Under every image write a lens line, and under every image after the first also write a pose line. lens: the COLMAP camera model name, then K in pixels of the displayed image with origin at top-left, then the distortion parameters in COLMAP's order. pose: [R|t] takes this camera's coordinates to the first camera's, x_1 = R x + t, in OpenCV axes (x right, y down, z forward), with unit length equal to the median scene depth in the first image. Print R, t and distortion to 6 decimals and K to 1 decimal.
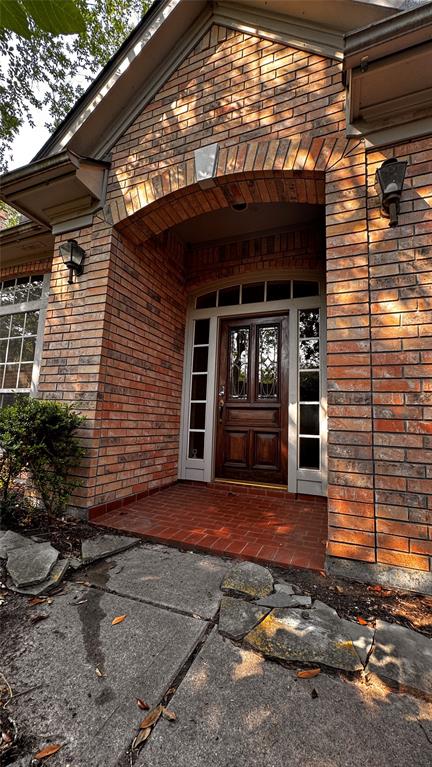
lens RADIAL K [[307.4, 0, 216.0], [0, 307.4, 383.5], [0, 0, 1]] dist [0.000050, 0.000107]
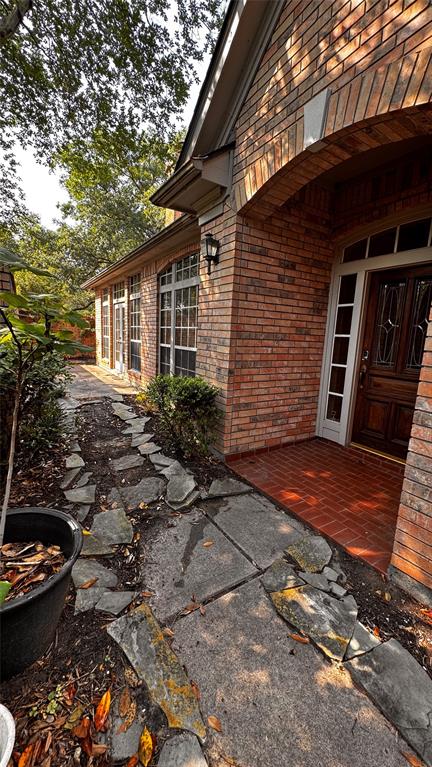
lens RADIAL K [[307.4, 0, 216.0], [0, 307.4, 383.5], [0, 0, 1]] dist [0.001342, 0.000450]
pose [[0.807763, 0.091687, -0.582333, 0.276652], [0.064415, 0.968188, 0.241790, -0.202102], [0.585977, -0.232820, 0.776161, -0.004971]]
